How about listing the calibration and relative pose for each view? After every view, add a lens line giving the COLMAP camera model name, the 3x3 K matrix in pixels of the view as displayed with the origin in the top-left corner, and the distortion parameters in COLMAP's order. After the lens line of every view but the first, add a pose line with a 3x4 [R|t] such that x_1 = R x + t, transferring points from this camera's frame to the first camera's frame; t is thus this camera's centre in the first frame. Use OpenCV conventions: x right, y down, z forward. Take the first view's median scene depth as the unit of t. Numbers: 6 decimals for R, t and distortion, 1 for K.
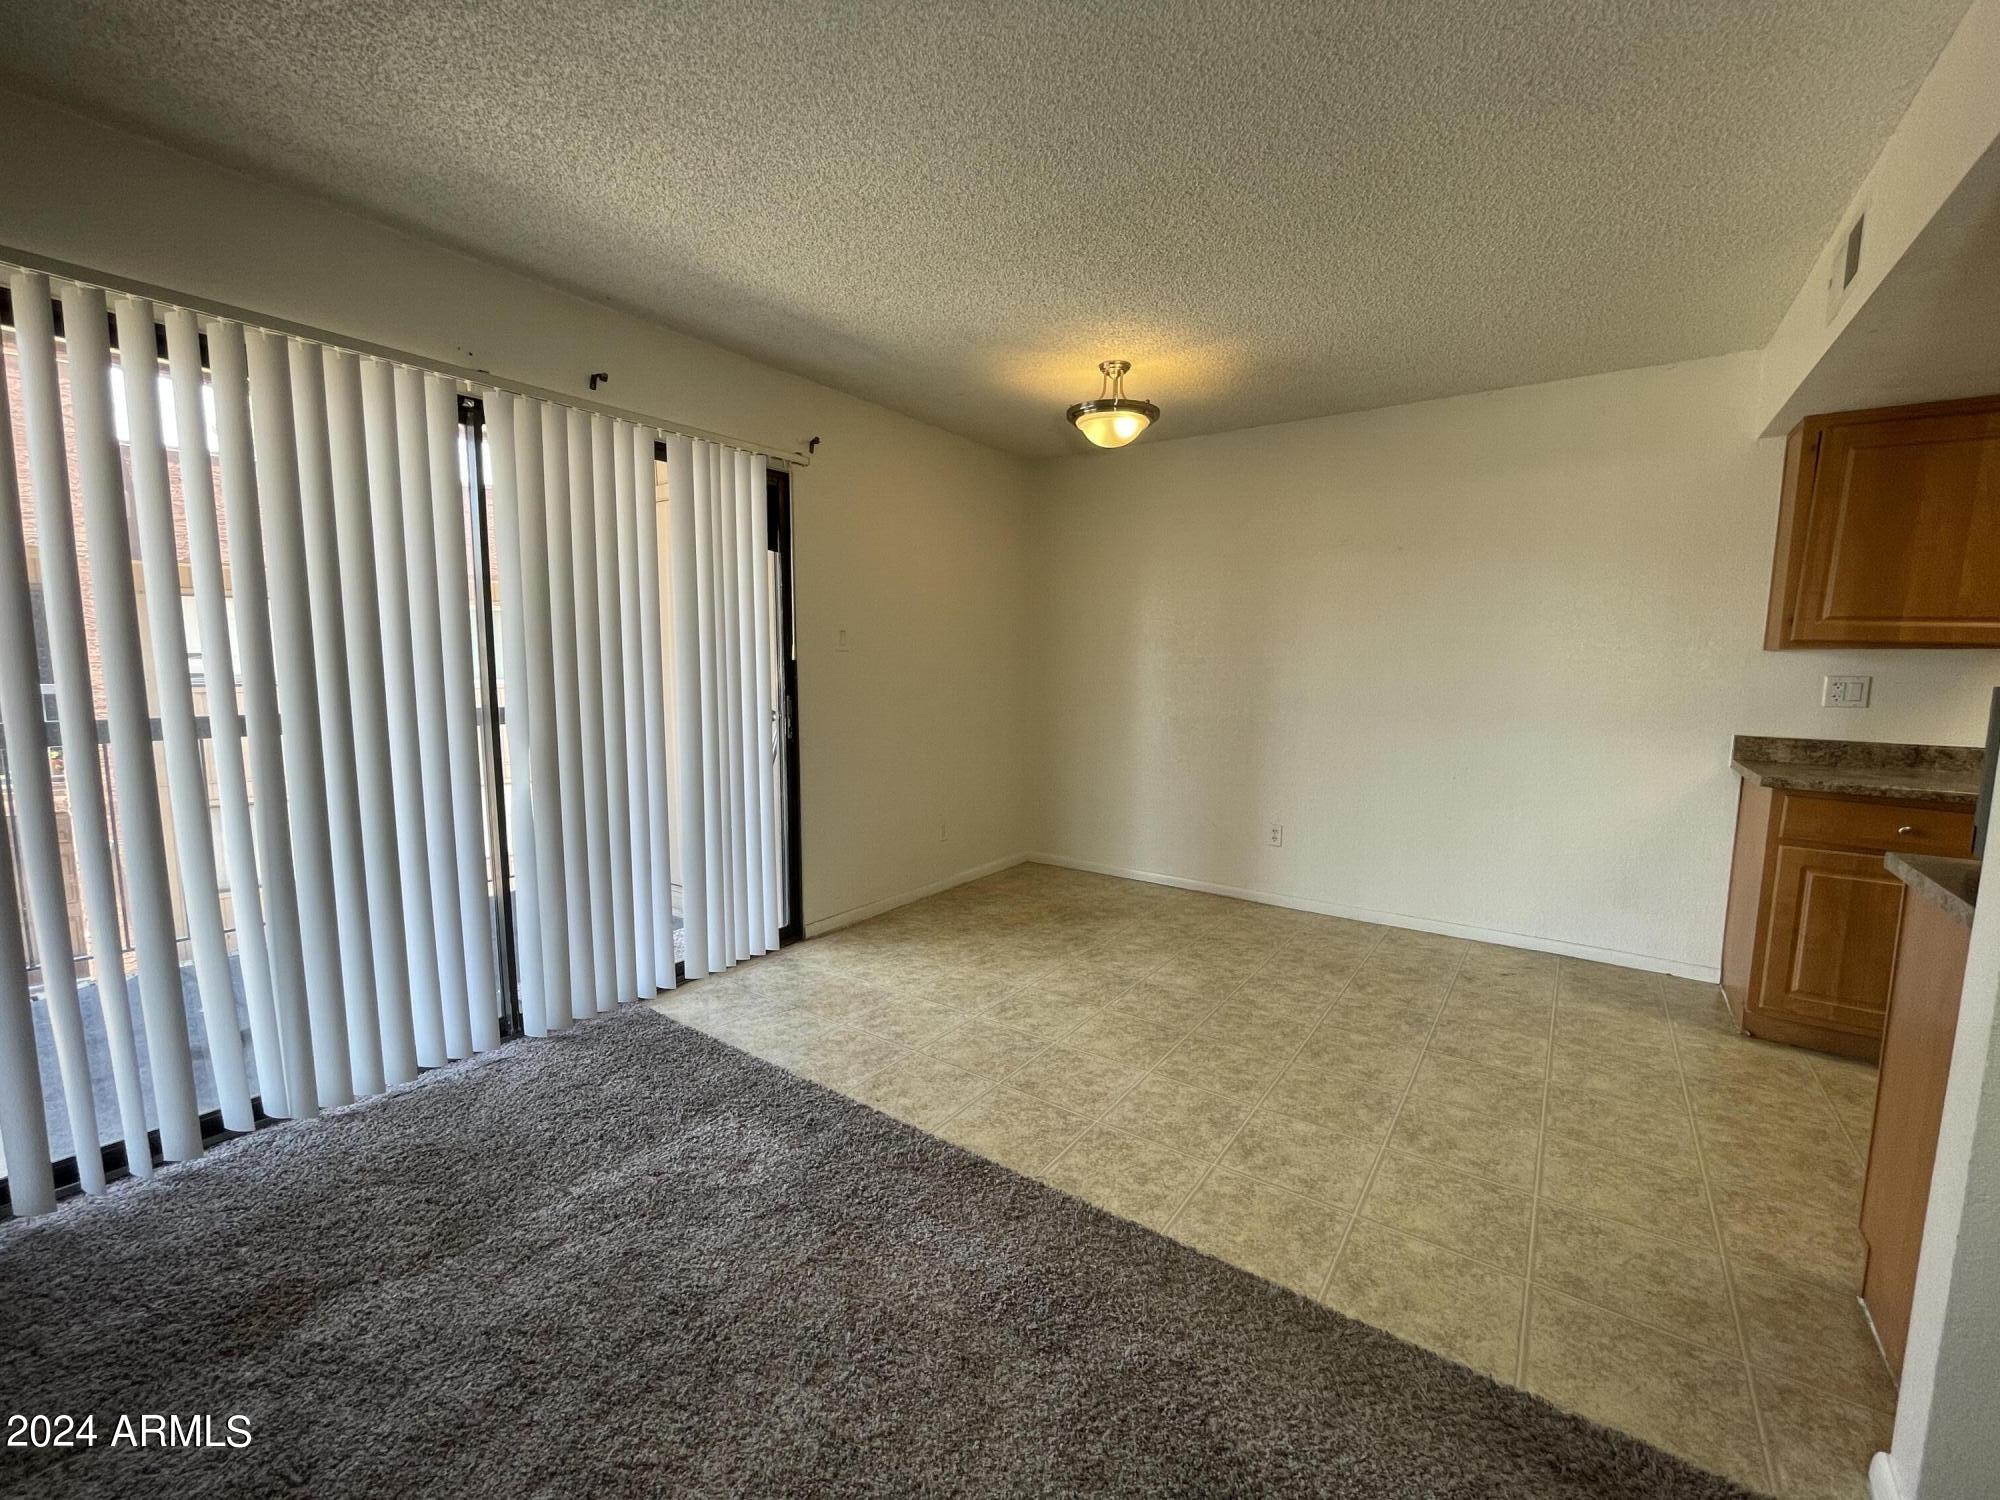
lens RADIAL K [[819.1, 0, 1002.5], [0, 819.1, 752.7], [0, 0, 1]] dist [-0.003039, 0.001184]
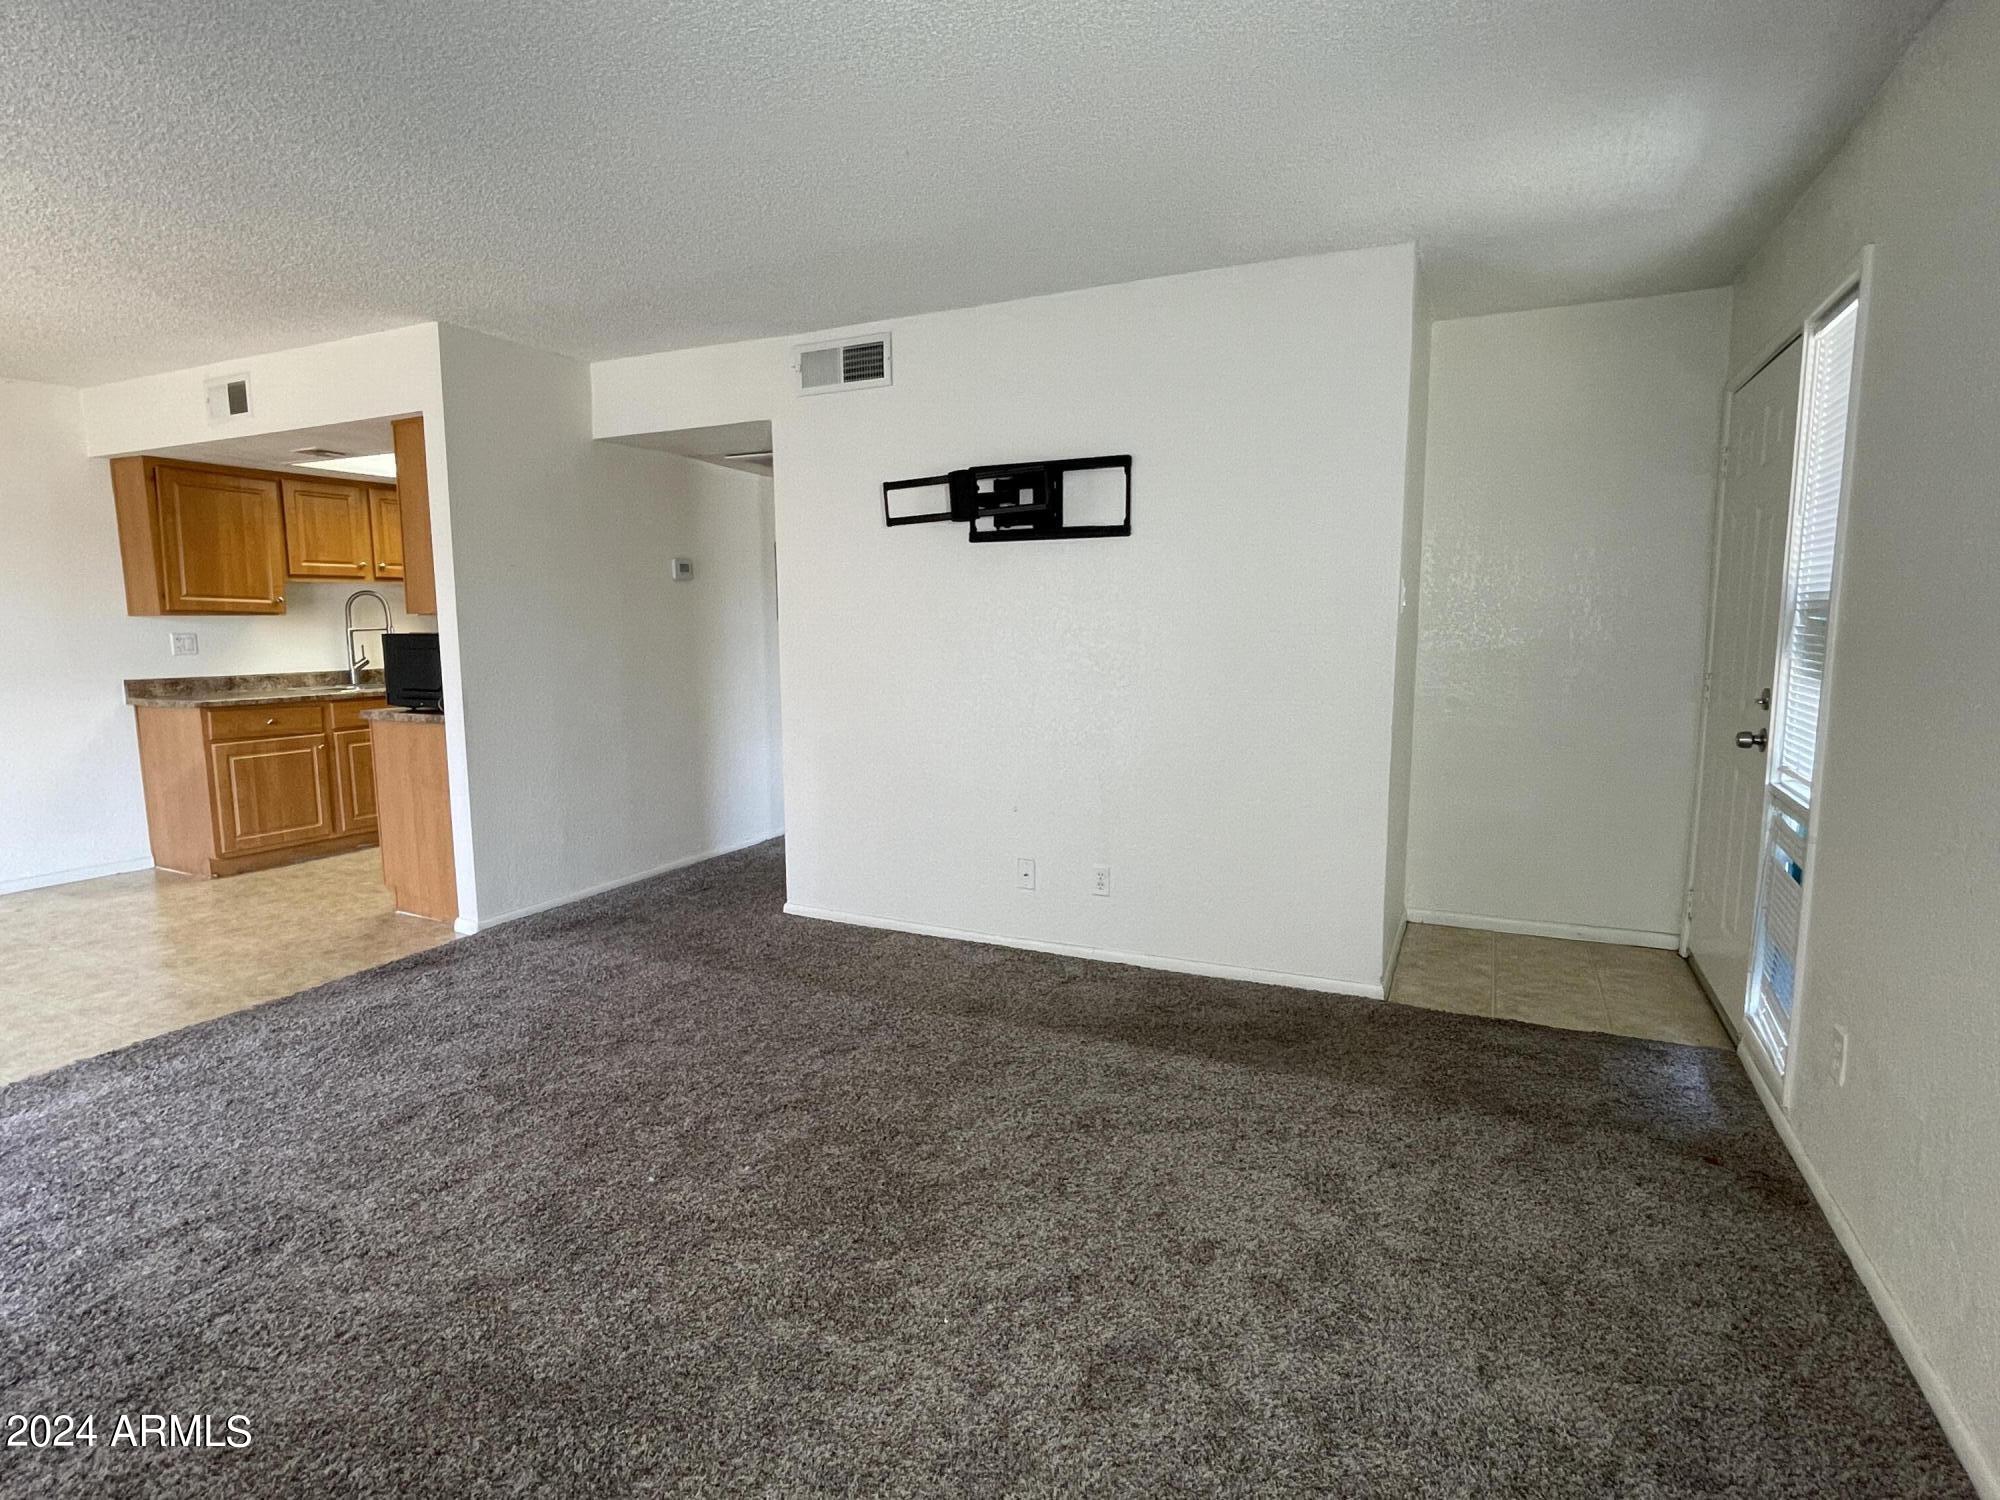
lens RADIAL K [[1020.9, 0, 996.7], [0, 1020.9, 749.7], [0, 0, 1]] dist [-0.003381, 0.002050]
pose [[-0.163576, -0.134311, 0.977345, -1.099561], [0.118043, 0.980907, 0.154557, 0.001031], [-0.979443, 0.140650, -0.144598, -0.151478]]
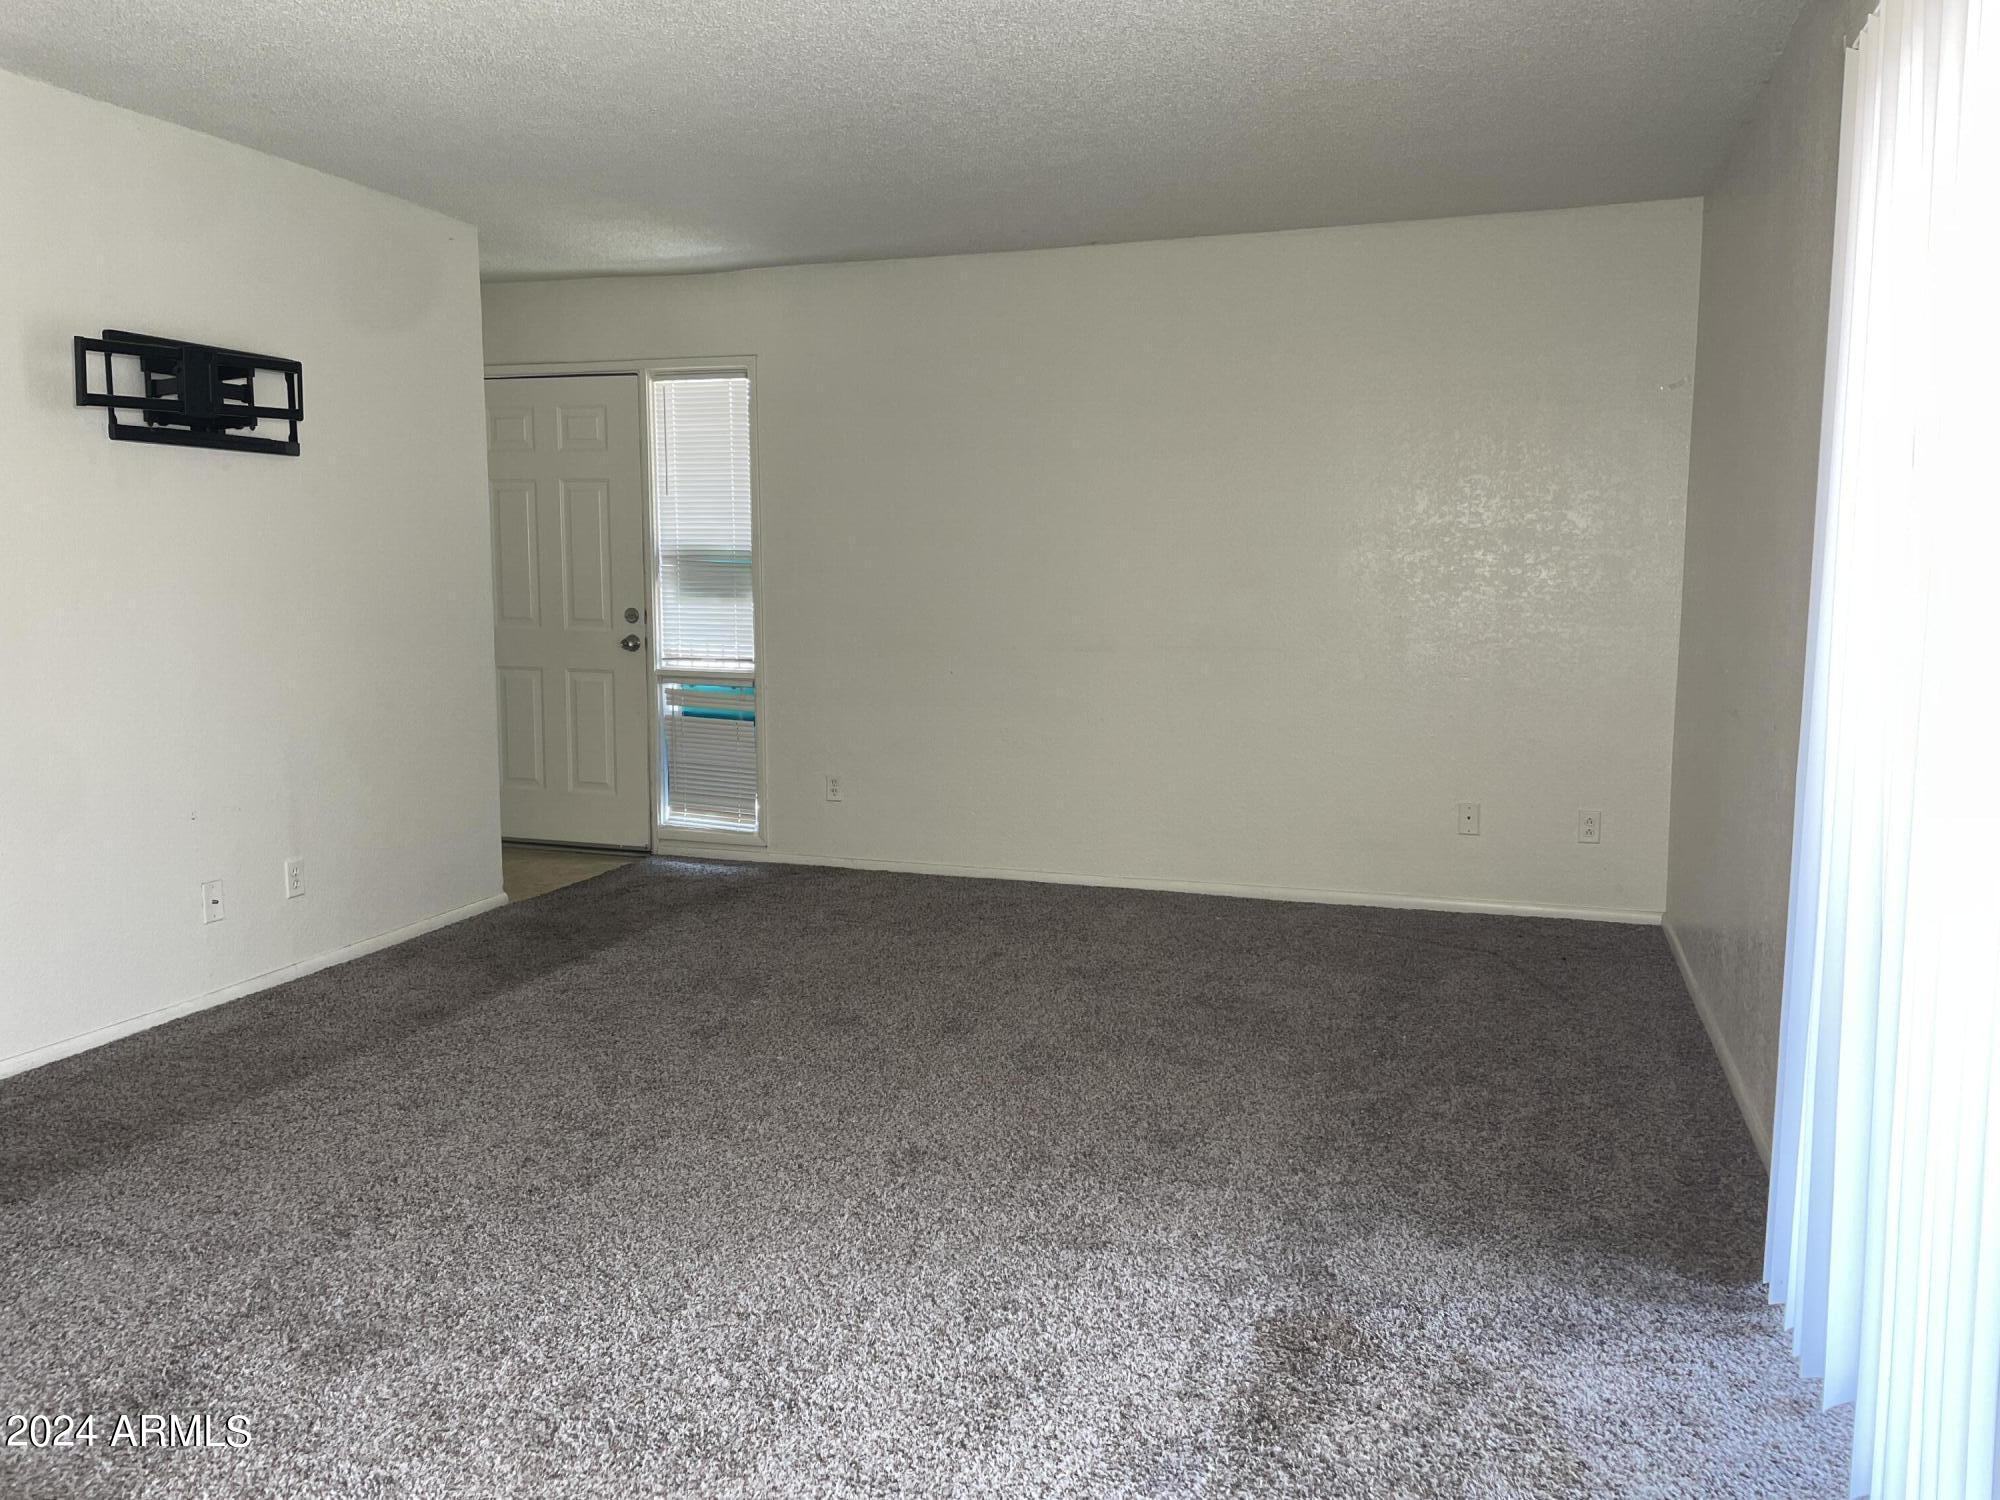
lens RADIAL K [[1508.3, 0, 996.6], [0, 1508.3, 740.6], [0, 0, 1]] dist [0.066120, -0.064997]
pose [[-0.957205, 0.023030, -0.288494, -0.071856], [-0.042903, 0.974524, 0.220143, -0.140457], [0.286214, 0.223099, -0.931831, 1.256438]]
